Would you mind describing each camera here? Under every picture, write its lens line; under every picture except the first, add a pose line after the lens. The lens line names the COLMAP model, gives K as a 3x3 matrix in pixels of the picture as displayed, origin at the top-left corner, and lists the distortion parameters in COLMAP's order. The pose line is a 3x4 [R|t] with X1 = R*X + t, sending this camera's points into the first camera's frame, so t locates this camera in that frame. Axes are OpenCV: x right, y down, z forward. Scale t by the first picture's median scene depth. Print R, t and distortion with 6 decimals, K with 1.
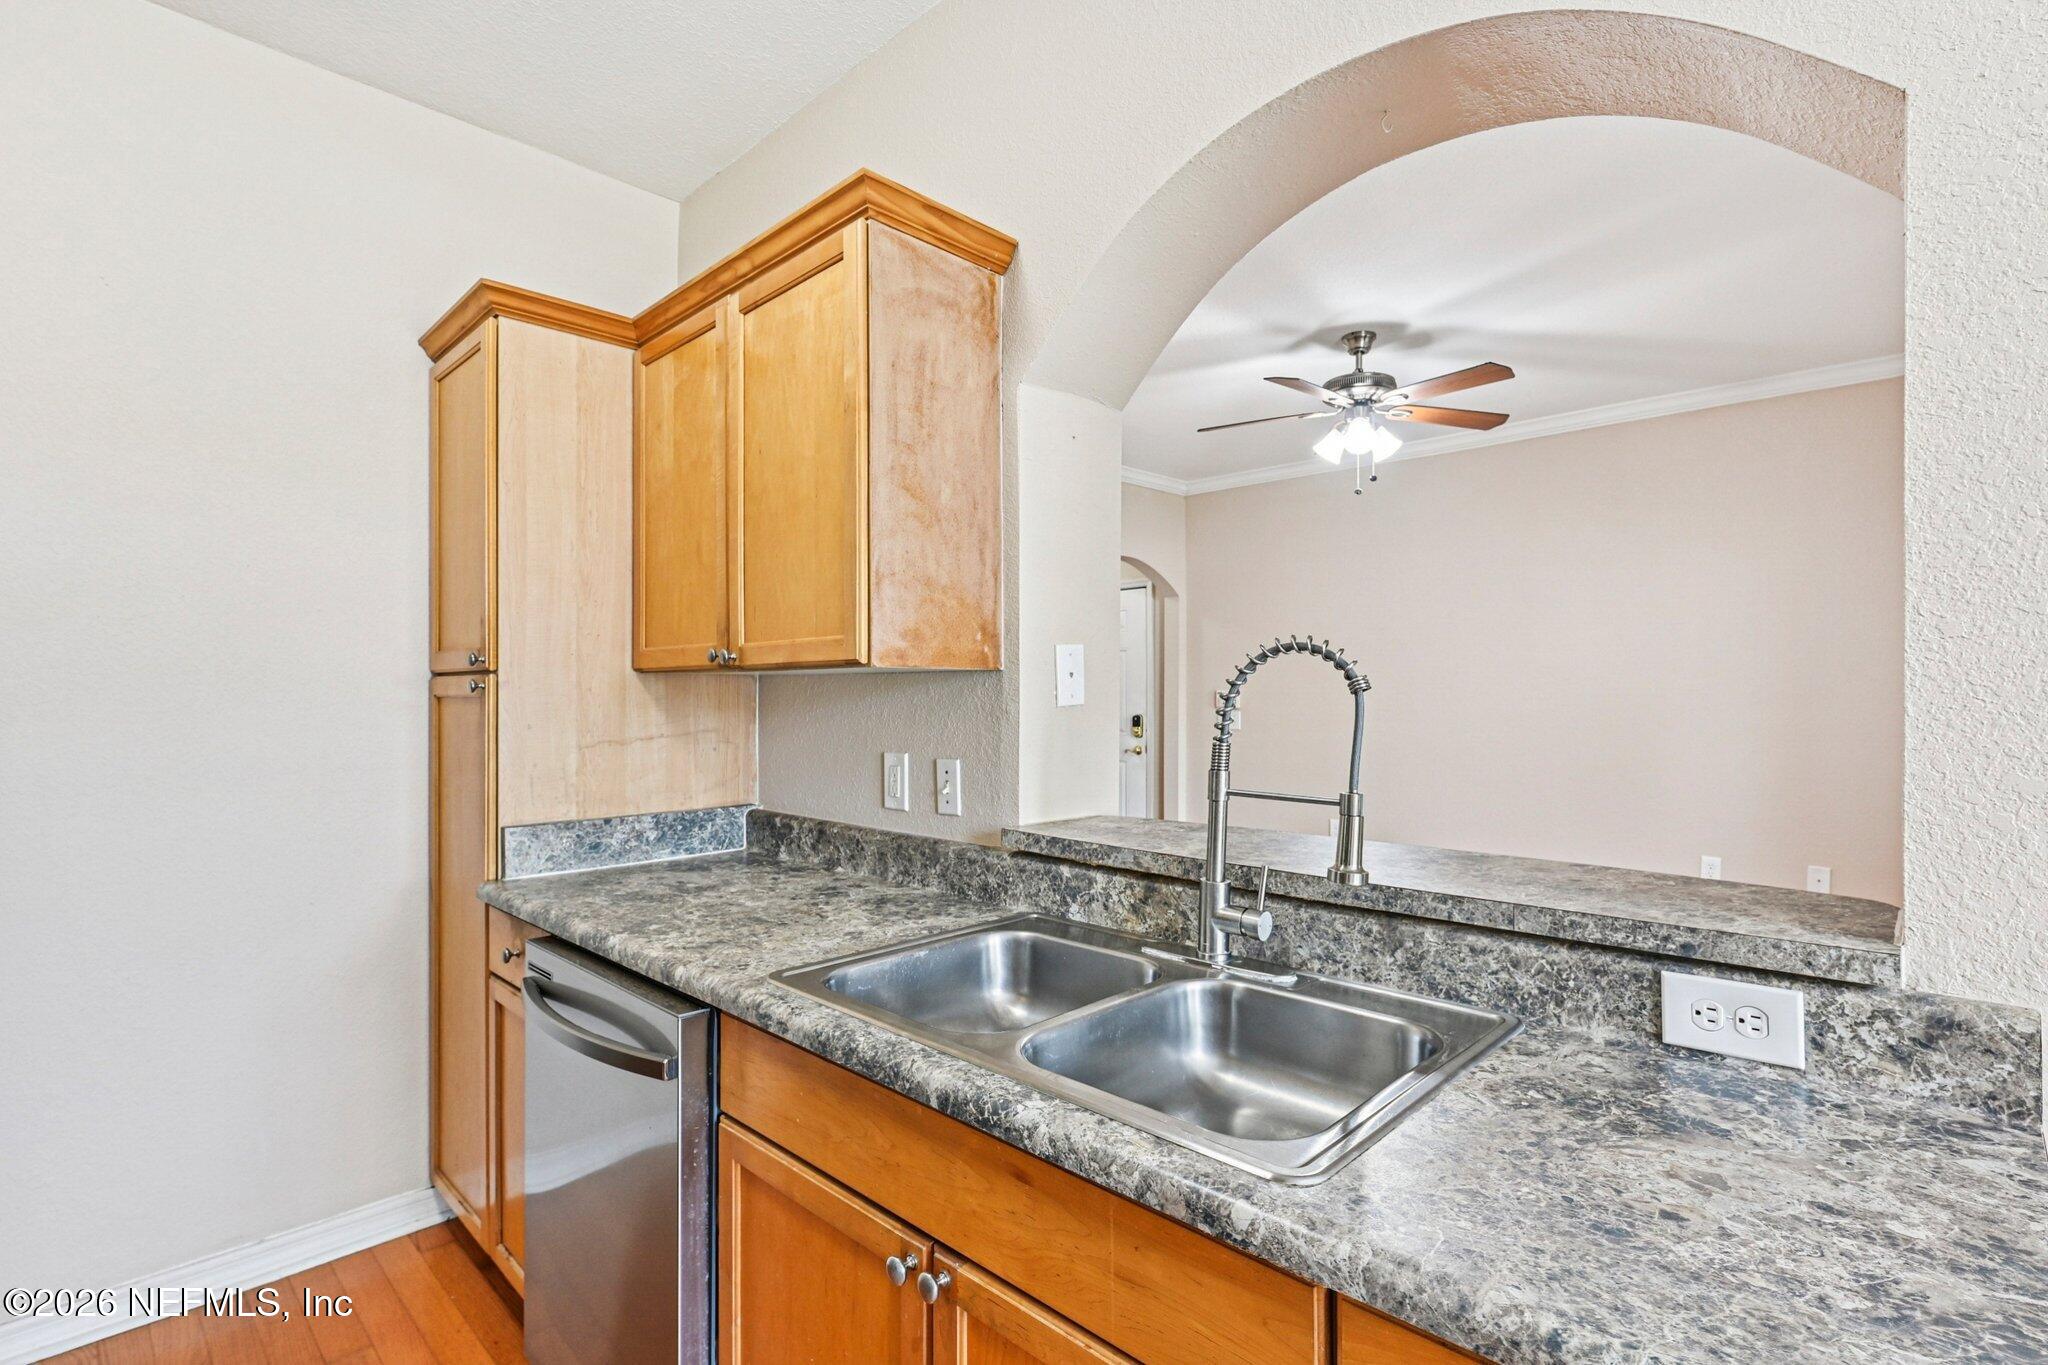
lens RADIAL K [[965.0, 0, 1034.0], [0, 965.0, 693.5], [0, 0, 1]] dist [-0.000614, -0.001390]
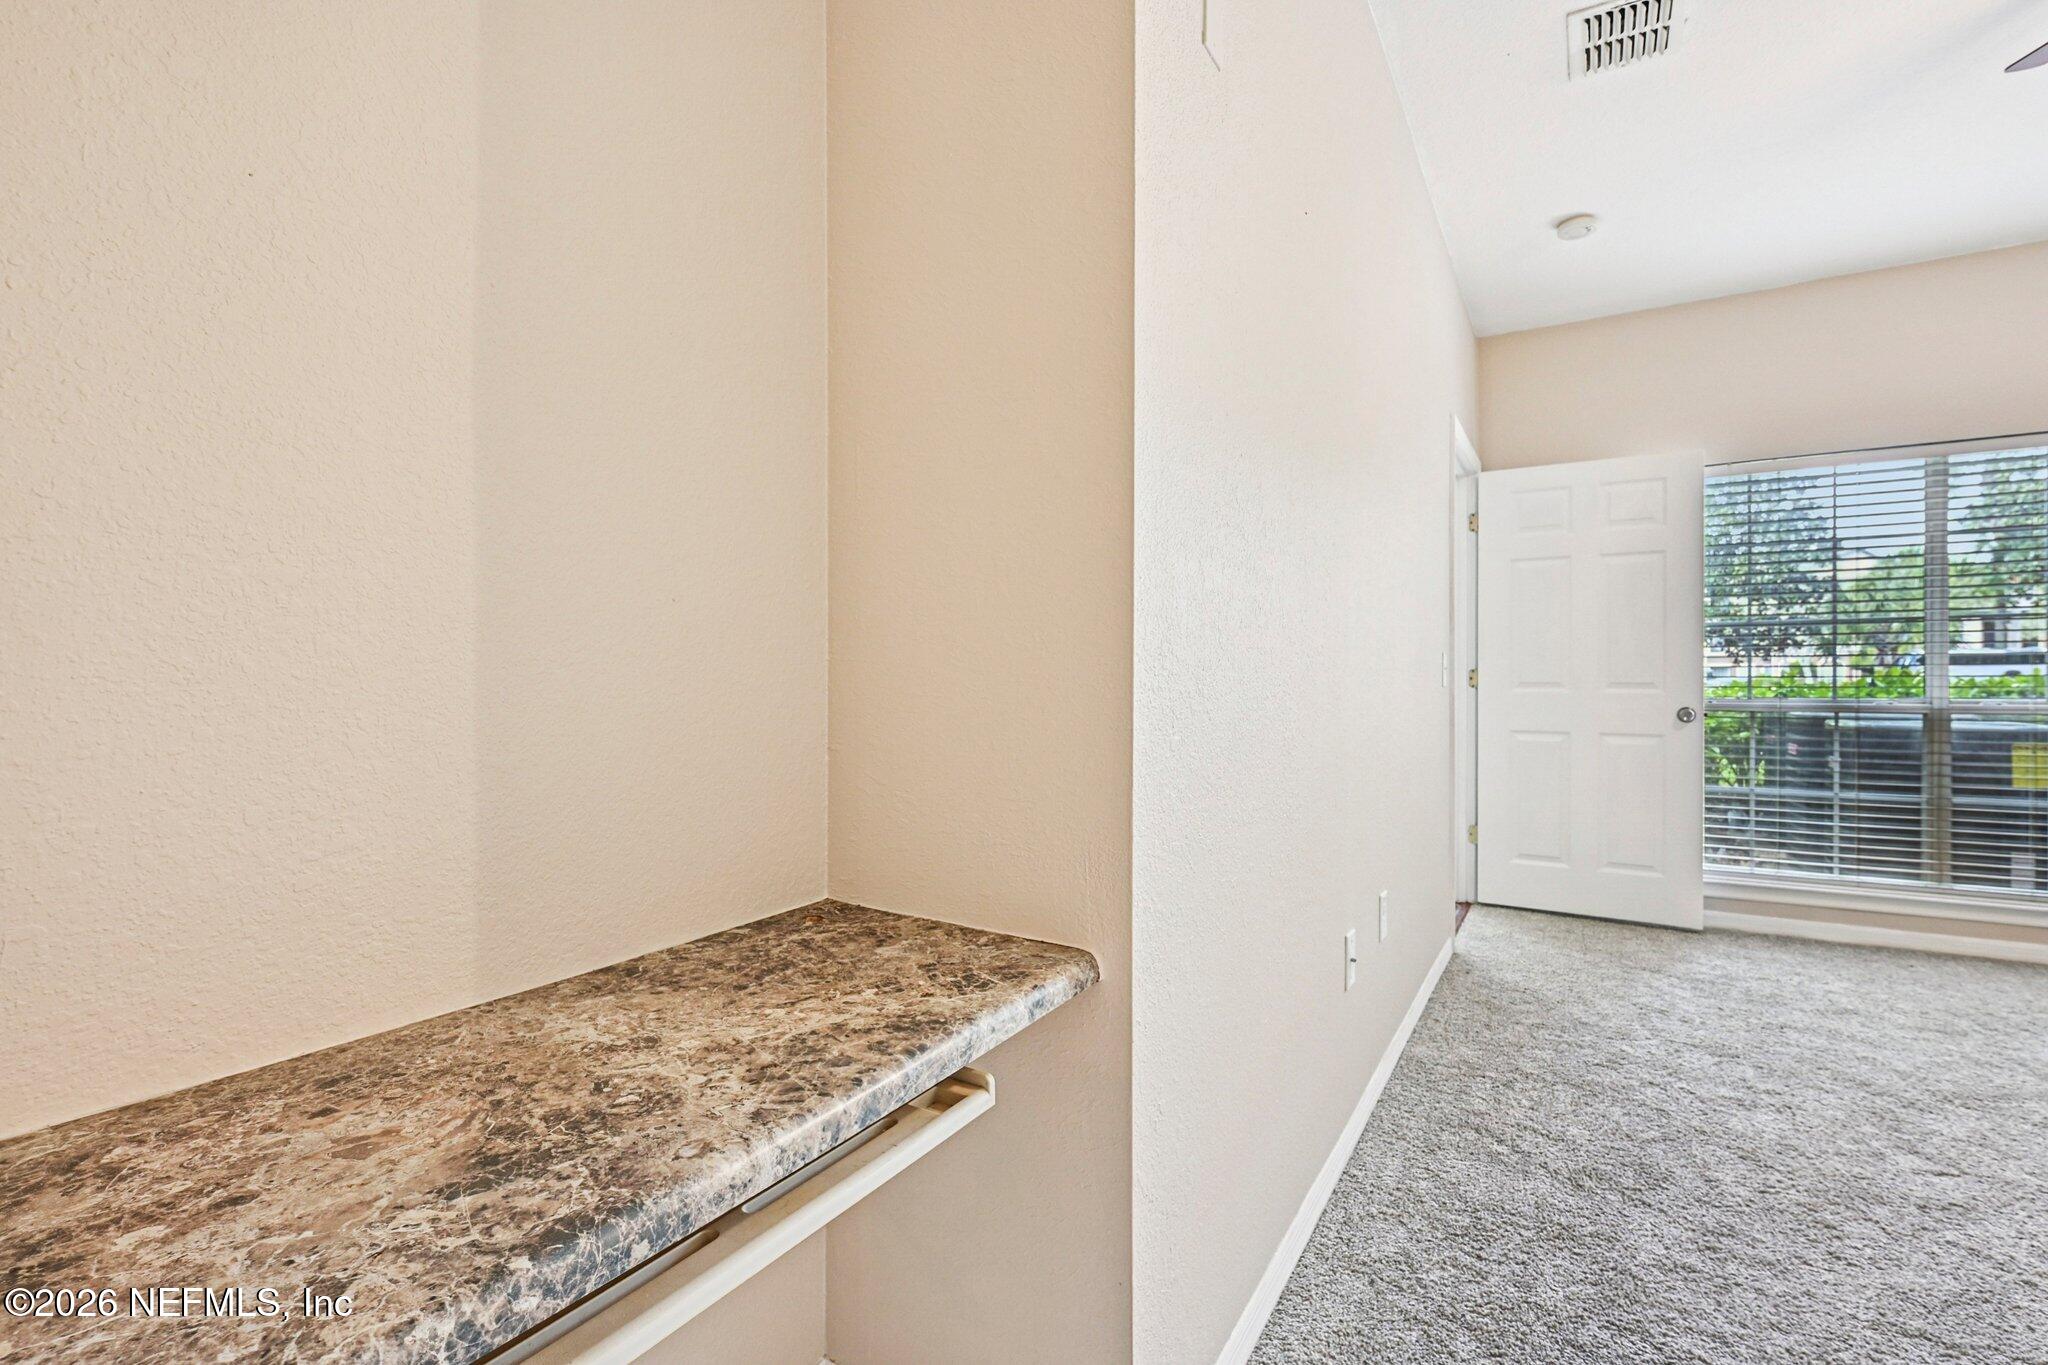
lens RADIAL K [[925.4, 0, 1024.0], [0, 925.4, 682.5], [0, 0, 1]] dist [0.000947, 0.000961]
pose [[0.198102, 0.019833, -0.979981, 1.893892], [-0.004321, 0.999803, 0.019360, 0.059899], [0.980172, 0.000399, 0.198149, 1.639839]]
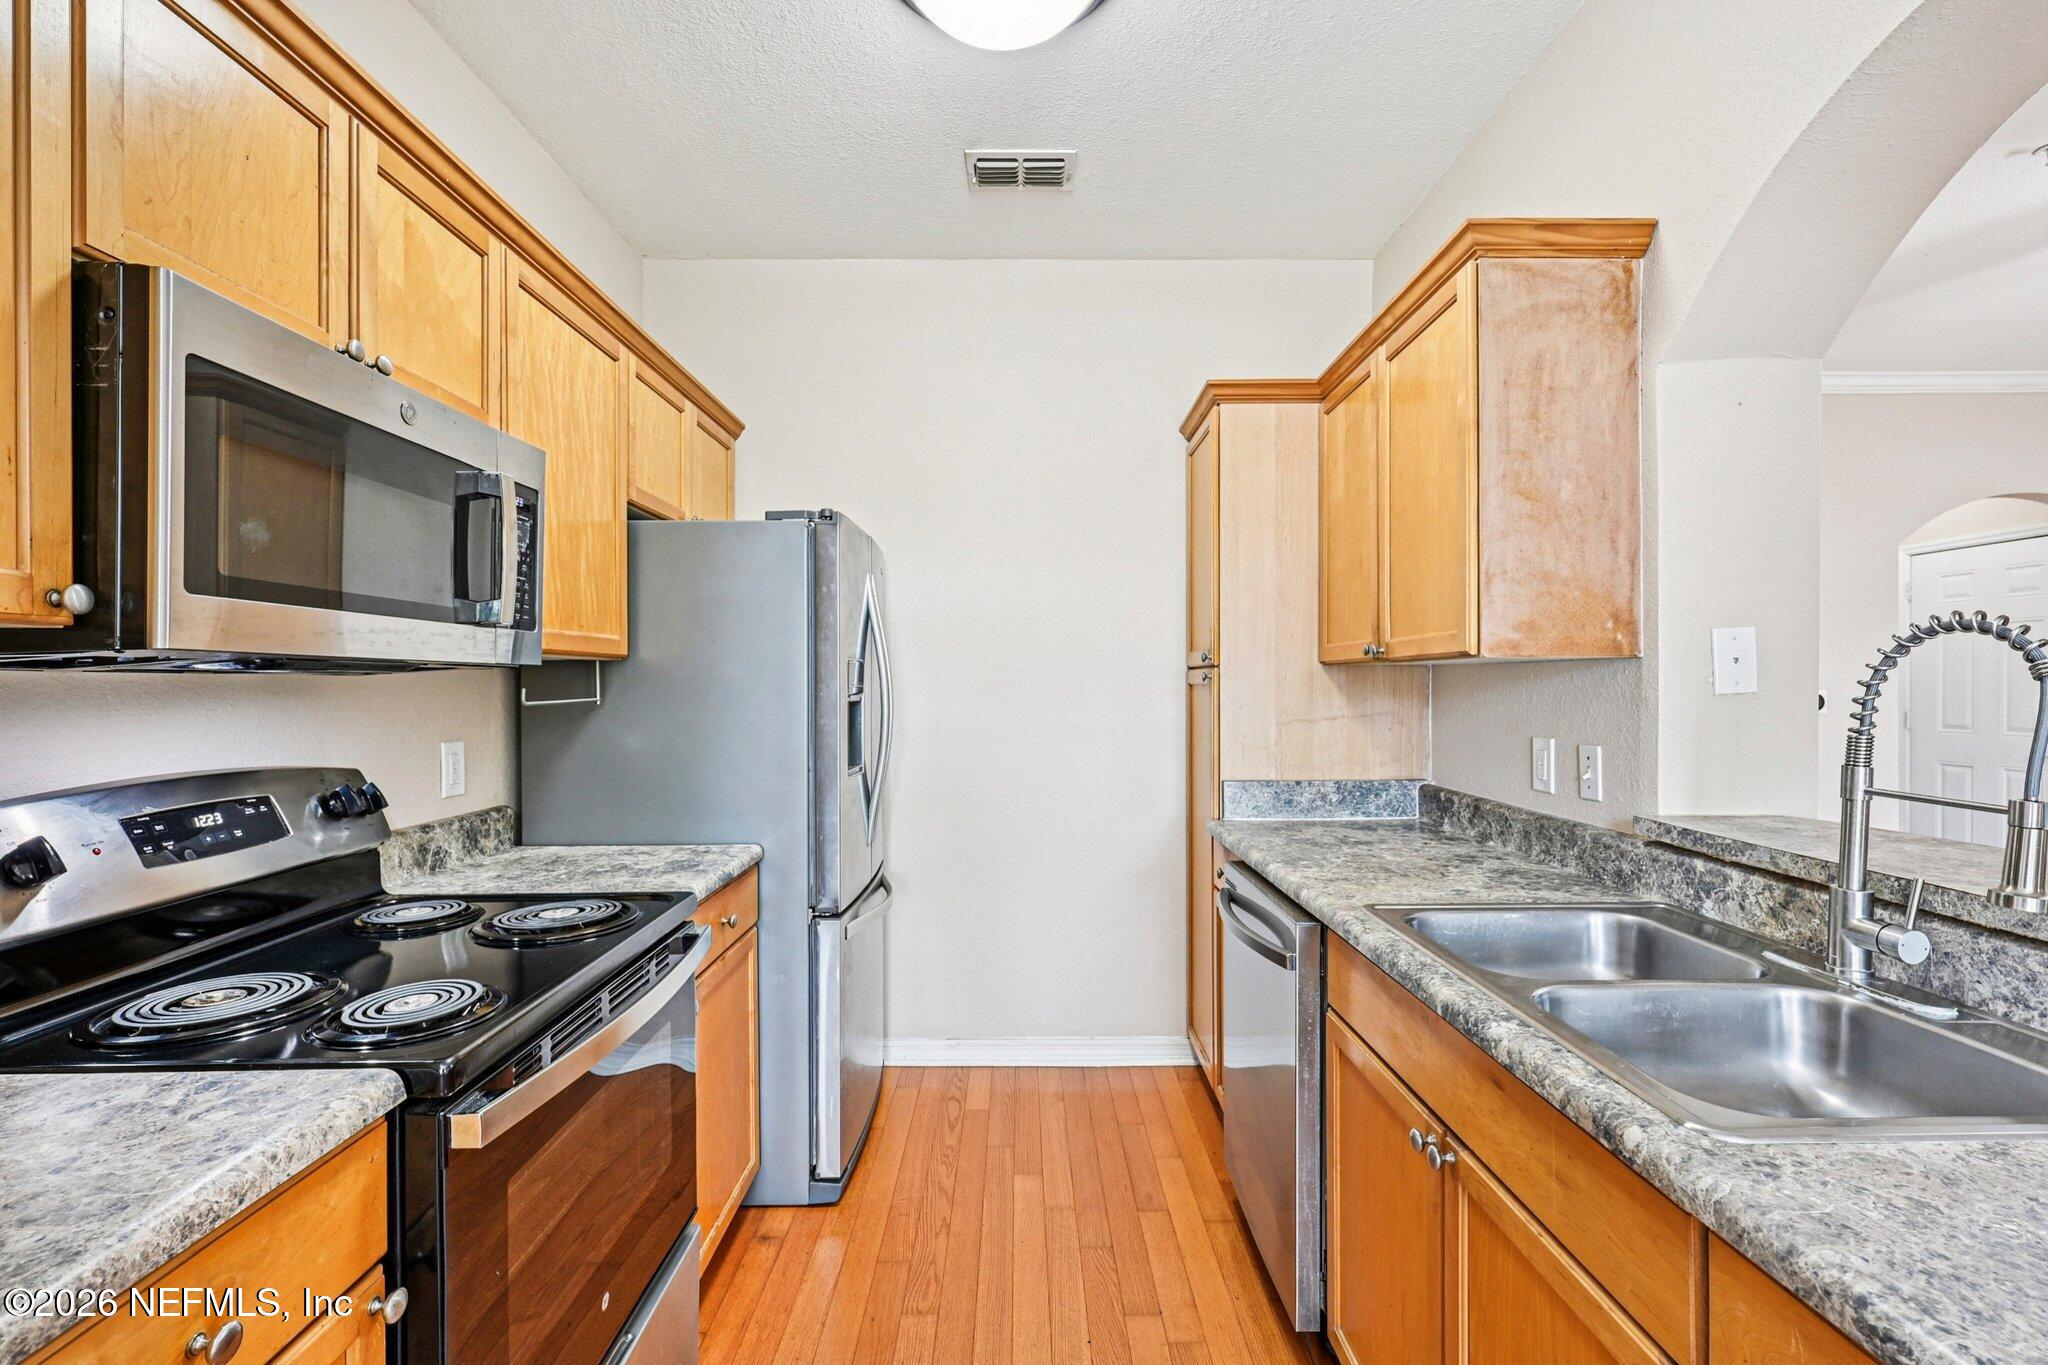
lens RADIAL K [[916.1, 0, 1024.0], [0, 916.1, 682.5], [0, 0, 1]] dist [-0.000935, -0.000286]
pose [[0.697215, -0.002073, -0.716859, 0.216257], [0.002943, 0.999996, -0.000029, -0.000116], [0.716856, -0.002089, 0.697218, -0.119398]]
